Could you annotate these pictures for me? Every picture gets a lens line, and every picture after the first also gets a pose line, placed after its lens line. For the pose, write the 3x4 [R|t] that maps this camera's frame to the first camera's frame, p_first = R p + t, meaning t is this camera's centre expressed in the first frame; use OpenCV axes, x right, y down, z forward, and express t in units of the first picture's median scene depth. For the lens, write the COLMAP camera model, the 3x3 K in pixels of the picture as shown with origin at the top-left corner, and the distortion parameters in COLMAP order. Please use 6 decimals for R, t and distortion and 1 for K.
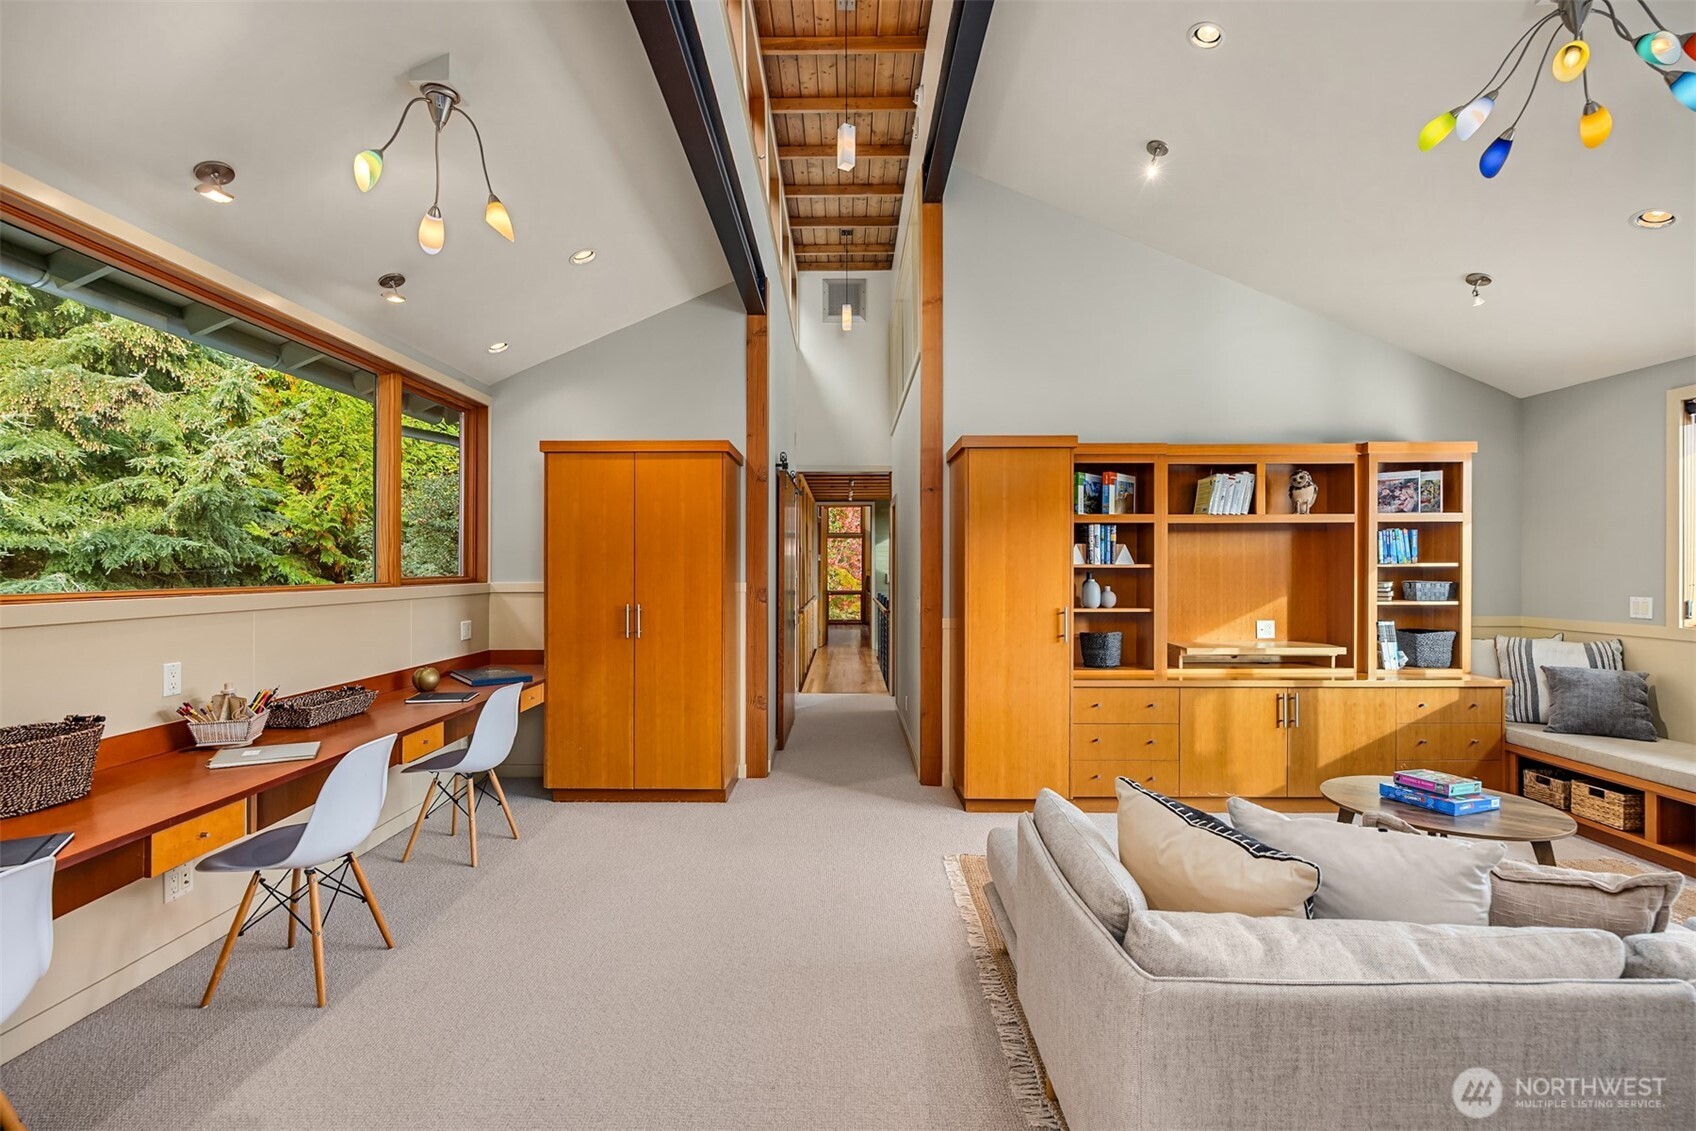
lens RADIAL K [[735.8, 0, 834.4], [0, 735.8, 563.7], [0, 0, 1]] dist [-0.001240, -0.000164]
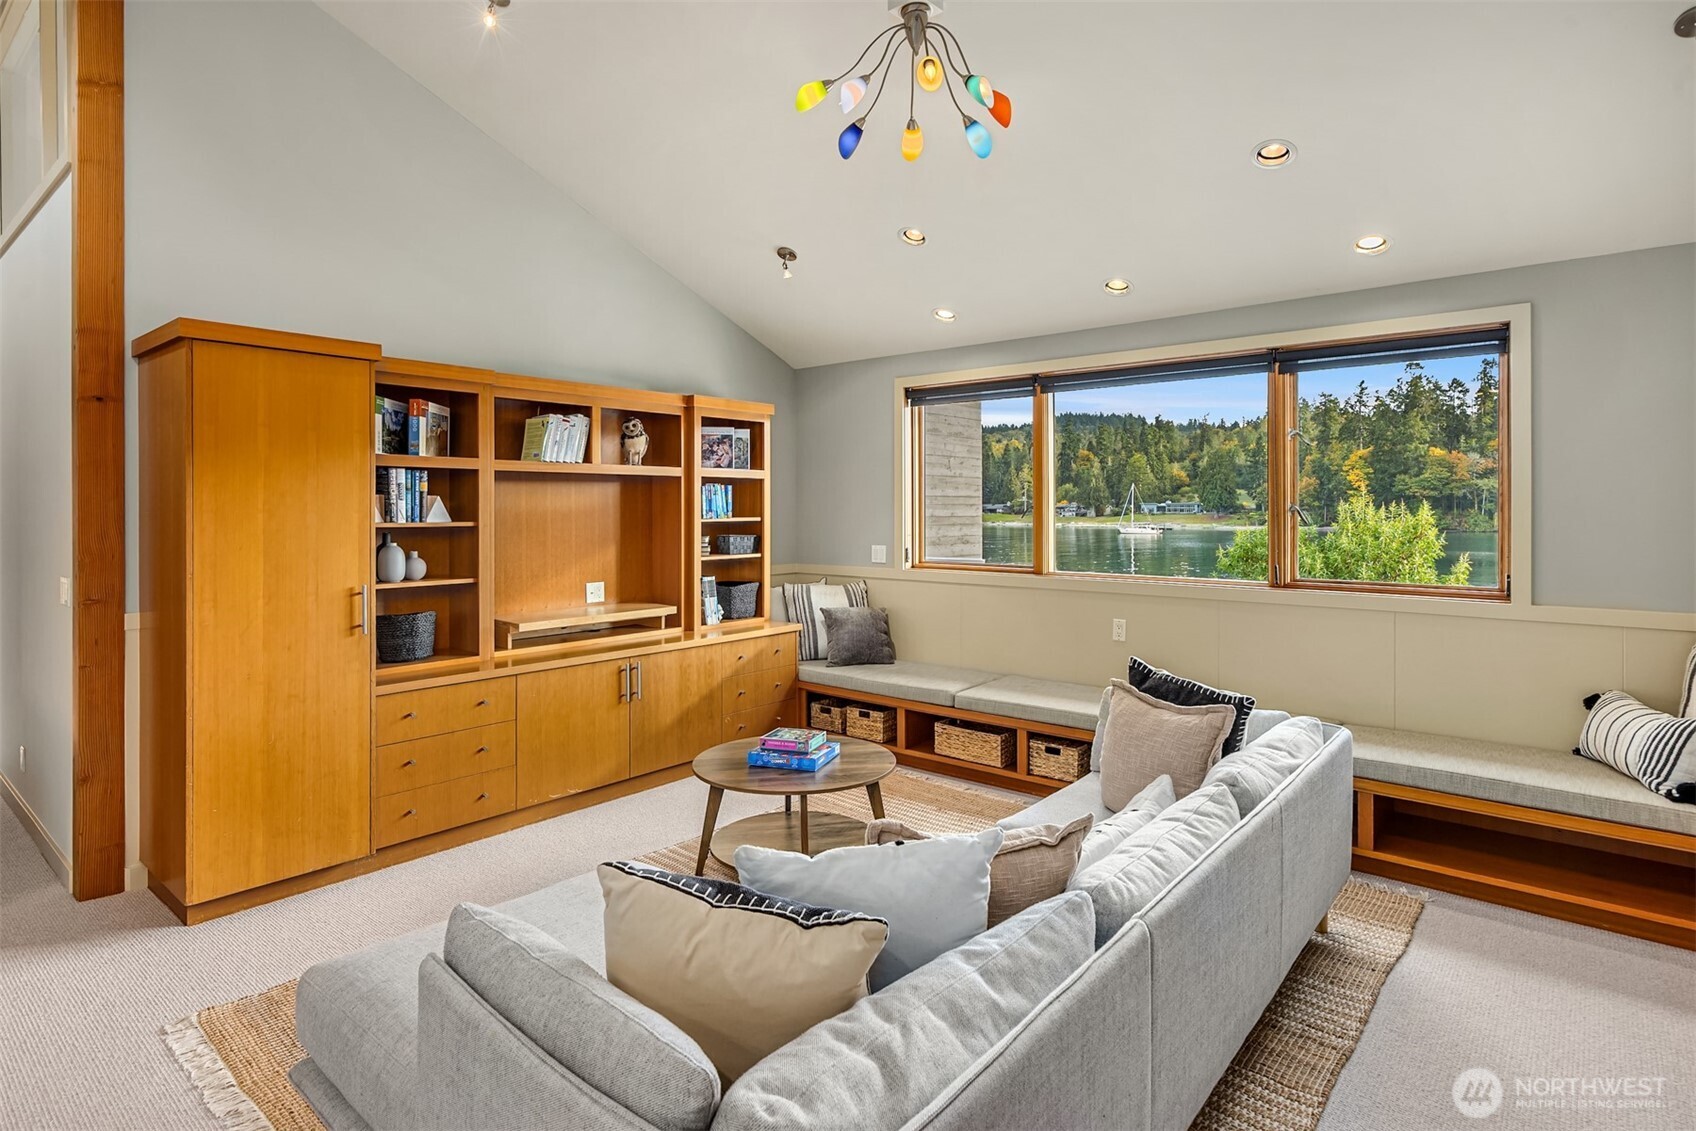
lens RADIAL K [[854.7, 0, 843.6], [0, 854.7, 509.3], [0, 0, 1]] dist [-0.001282, 0.000311]
pose [[0.629941, -0.003326, 0.776636, -0.032557], [0.002768, 0.999994, 0.002037, -0.014541], [-0.776638, 0.000867, 0.629947, 0.127056]]
